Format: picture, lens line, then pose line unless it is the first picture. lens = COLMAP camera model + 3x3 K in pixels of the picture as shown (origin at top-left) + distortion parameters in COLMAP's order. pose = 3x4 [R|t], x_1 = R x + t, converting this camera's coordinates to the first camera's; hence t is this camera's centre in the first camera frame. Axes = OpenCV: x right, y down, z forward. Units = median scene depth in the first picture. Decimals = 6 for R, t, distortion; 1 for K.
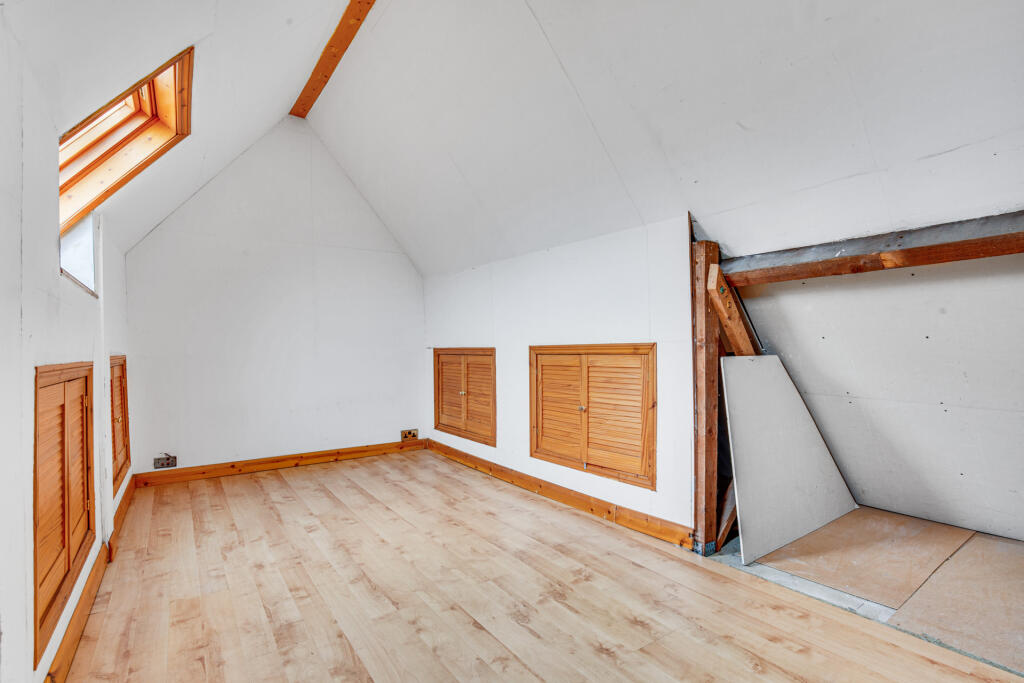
lens RADIAL K [[497.4, 0, 510.5], [0, 497.4, 348.0], [0, 0, 1]] dist [-0.011323, -0.003090]
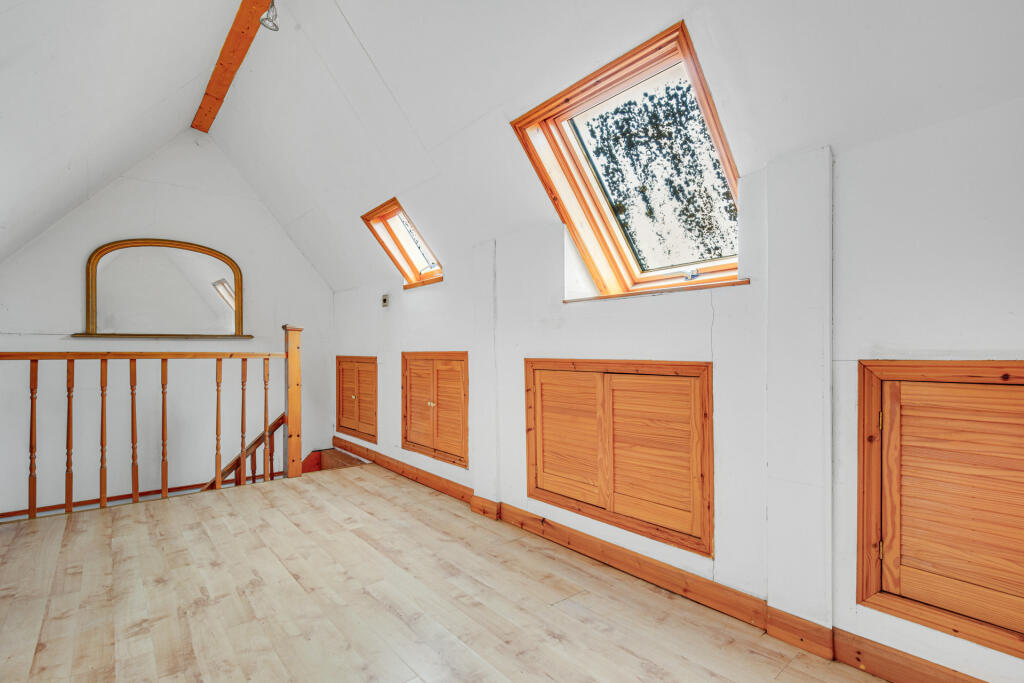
lens RADIAL K [[497.4, 0, 514.9], [0, 497.4, 347.2], [0, 0, 1]] dist [-0.011323, -0.003090]
pose [[-0.993305, 0.015299, -0.114502, -0.431931], [0.017013, 0.999757, -0.014004, 0.008453], [0.114260, -0.015859, -0.993324, 2.084425]]
